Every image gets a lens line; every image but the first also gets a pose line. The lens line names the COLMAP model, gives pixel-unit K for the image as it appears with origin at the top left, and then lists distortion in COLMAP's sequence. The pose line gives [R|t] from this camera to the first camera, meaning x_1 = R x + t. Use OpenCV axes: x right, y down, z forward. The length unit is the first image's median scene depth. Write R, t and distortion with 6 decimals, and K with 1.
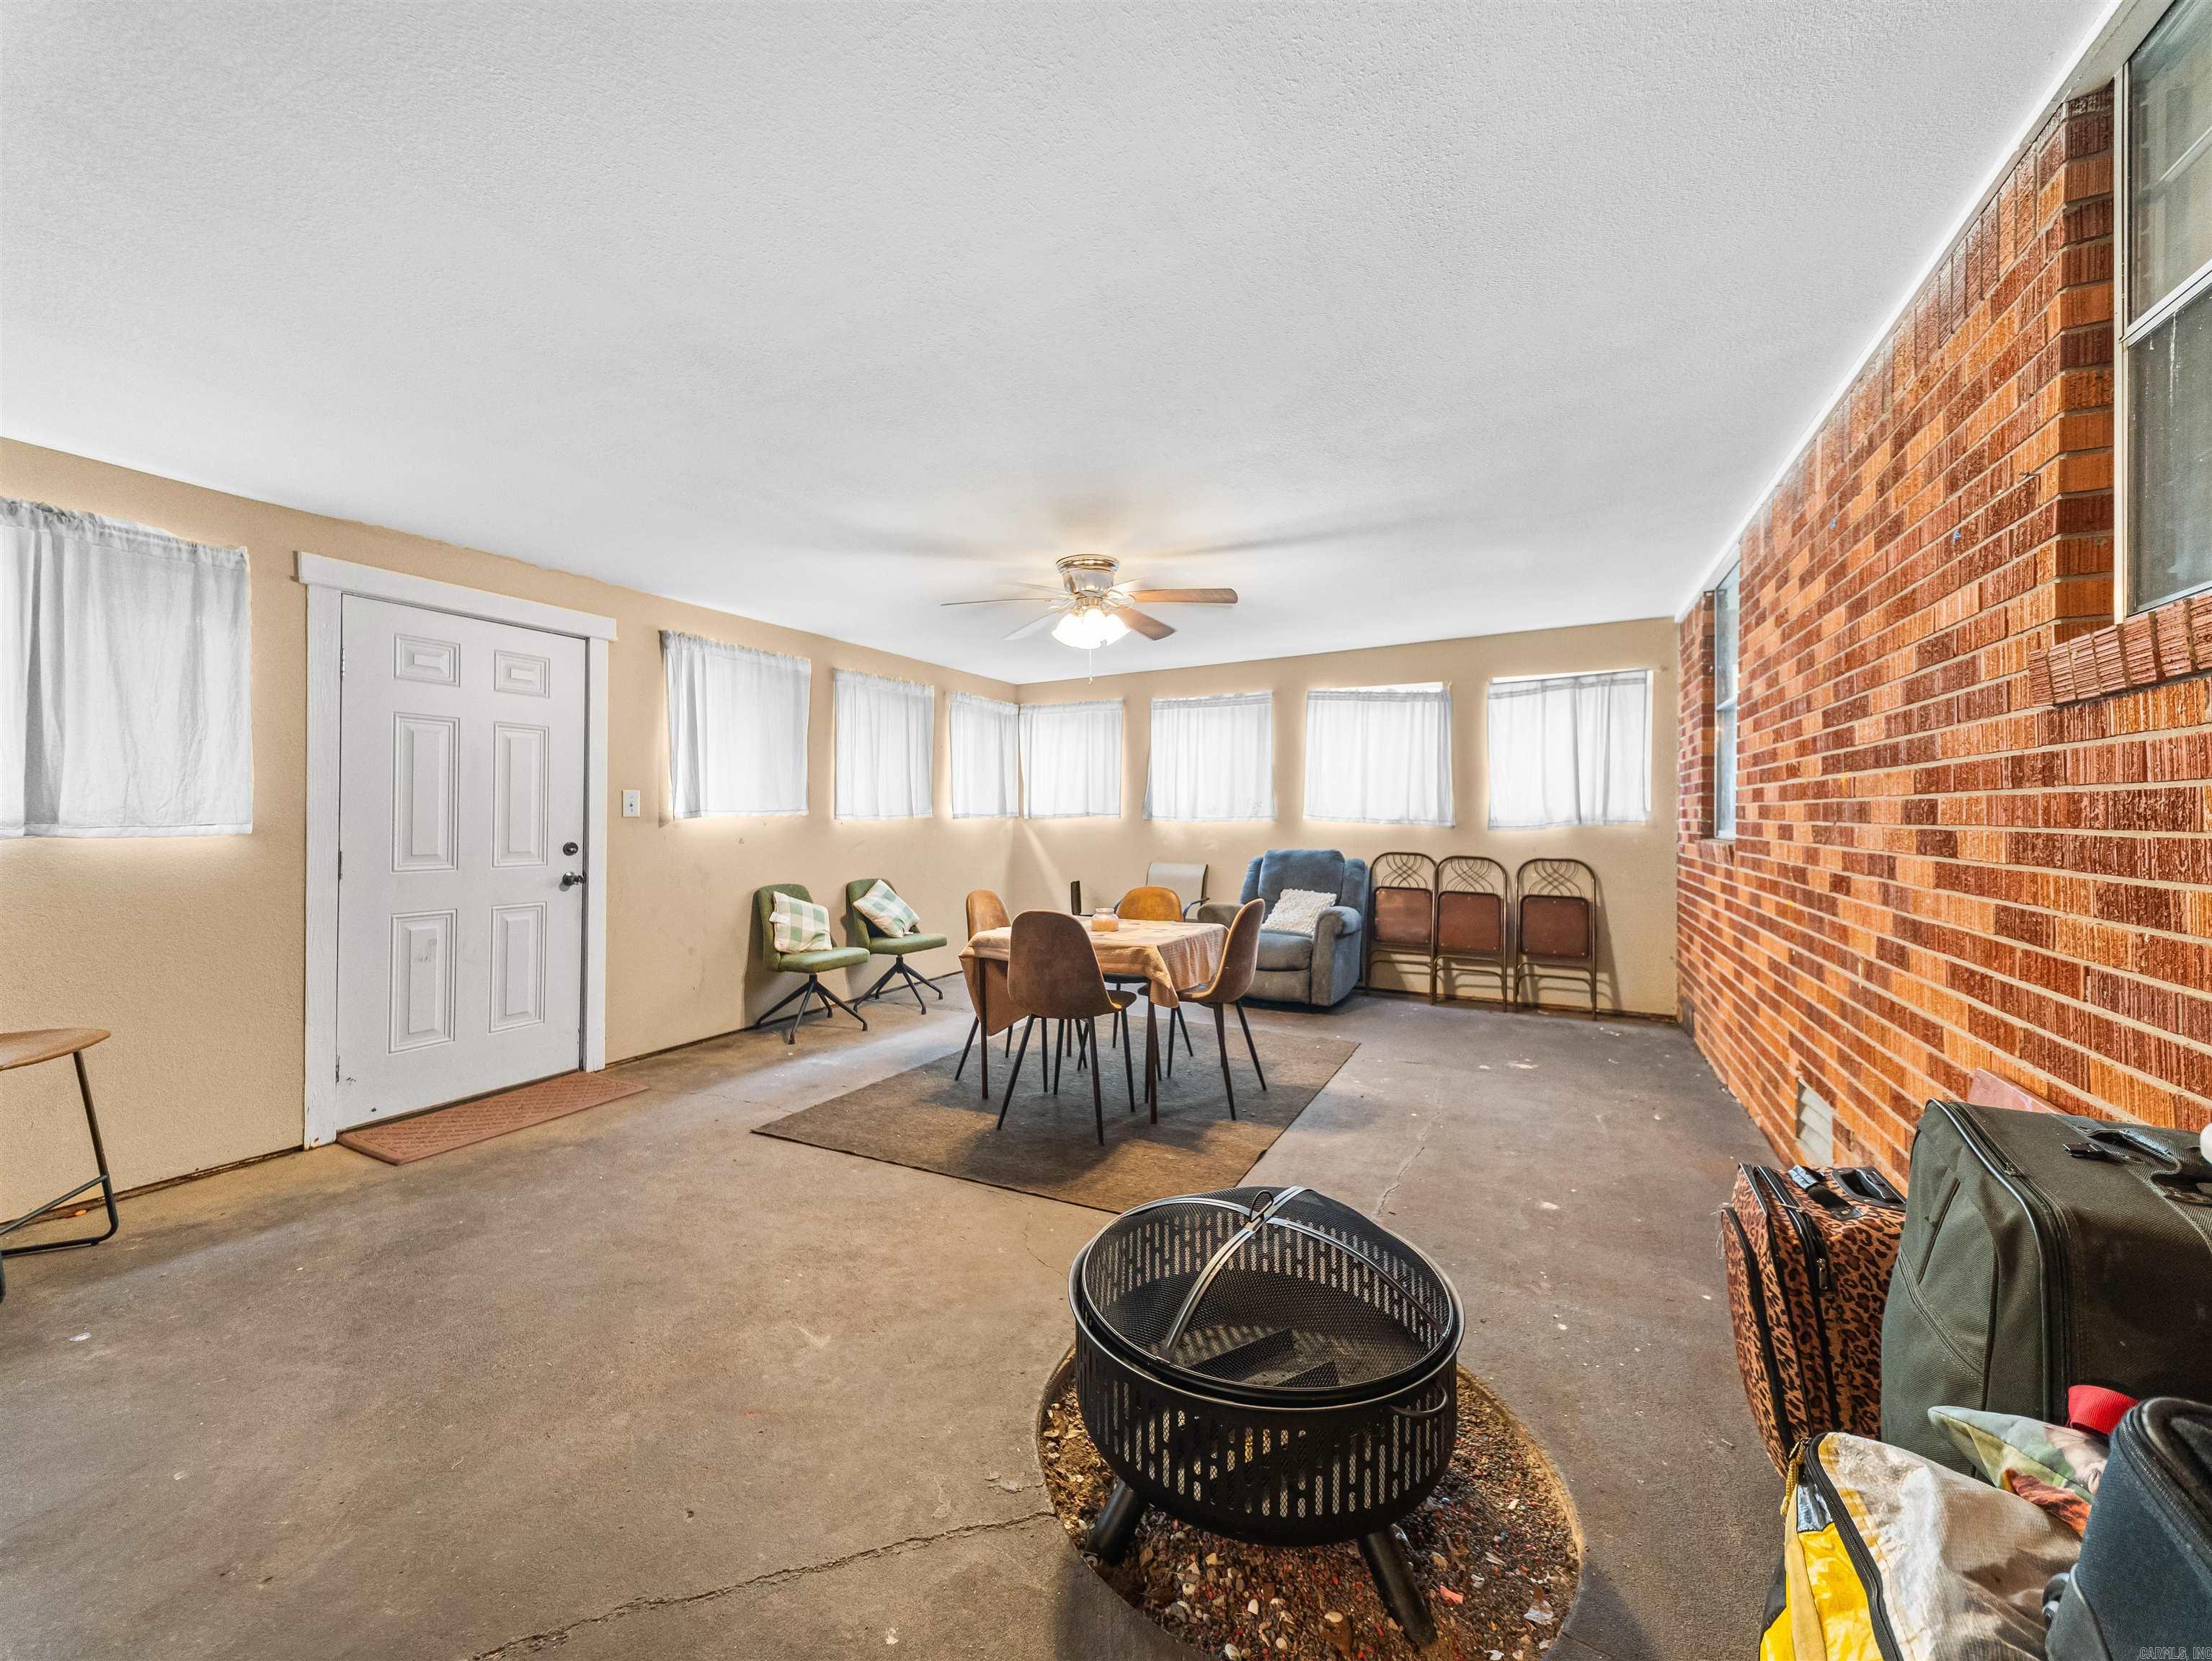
lens RADIAL K [[859.6, 0, 1113.9], [0, 859.6, 812.7], [0, 0, 1]] dist [0.025434, -0.007697]
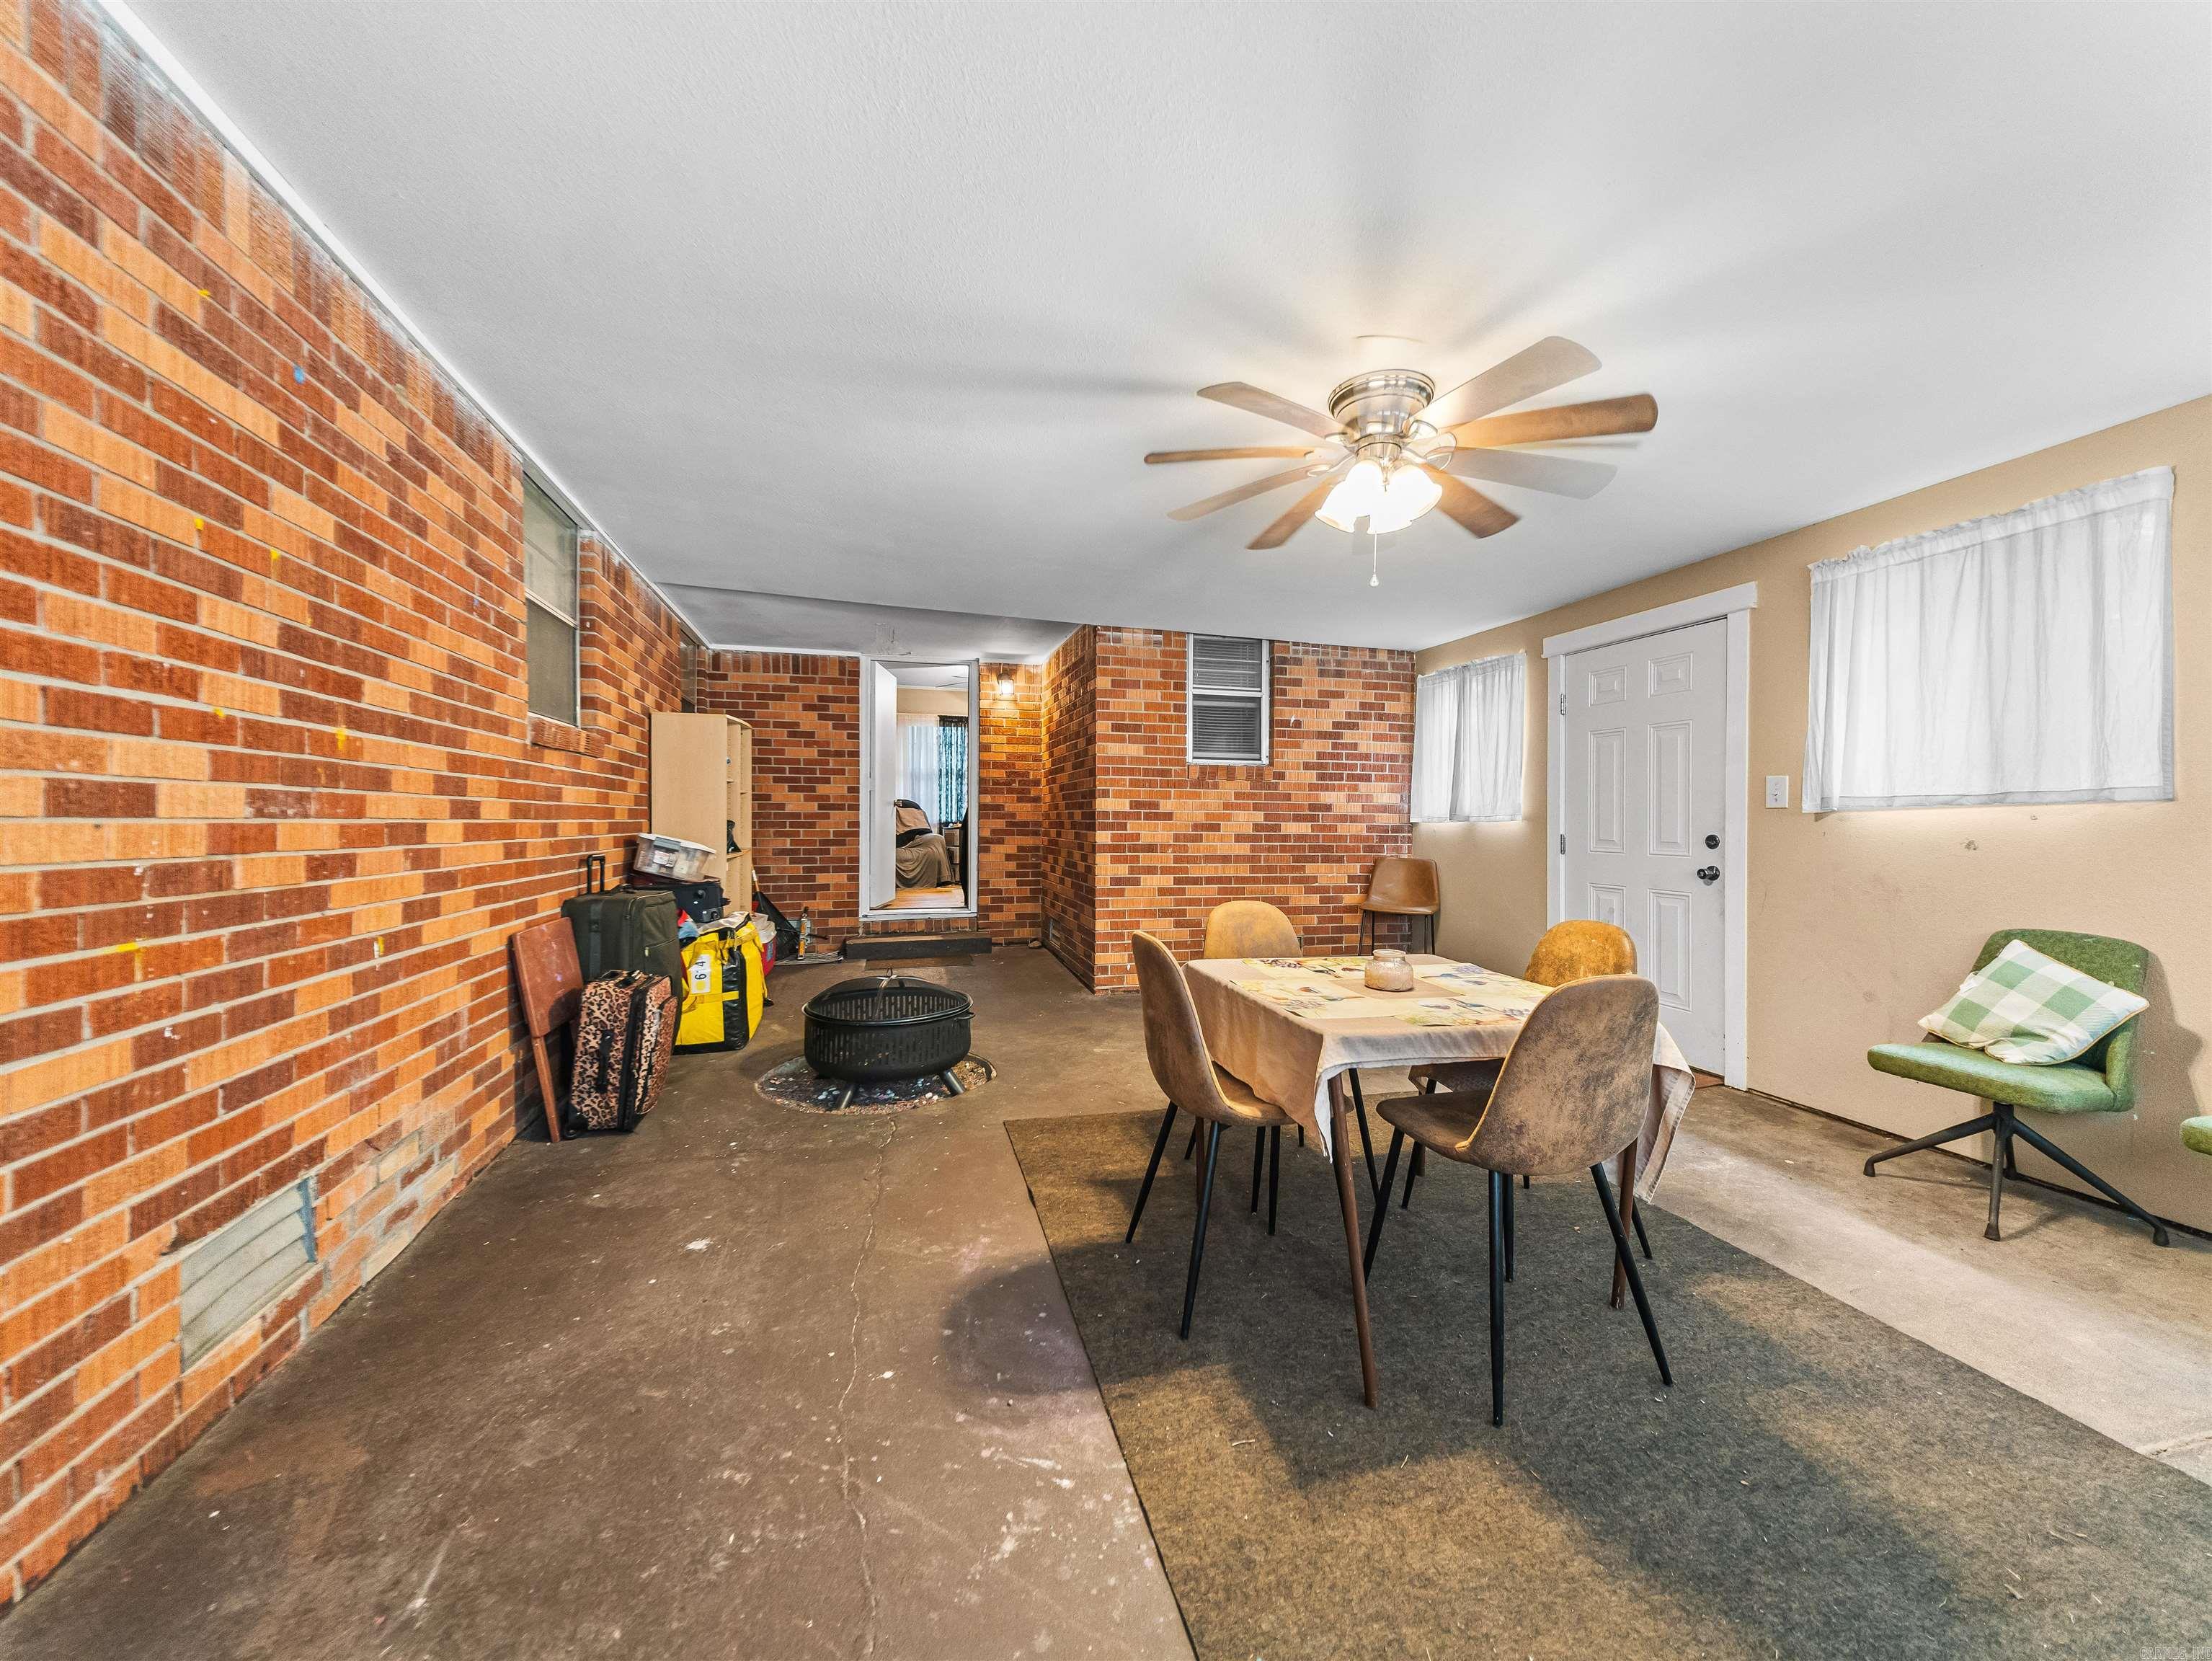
lens RADIAL K [[859.6, 0, 1110.5], [0, 859.6, 824.6], [0, 0, 1]] dist [0.025434, -0.007697]
pose [[-0.752085, -0.002624, -0.659060, 0.780457], [-0.005191, 0.999985, 0.001942, 0.036787], [0.659045, 0.004882, -0.752087, 1.957568]]
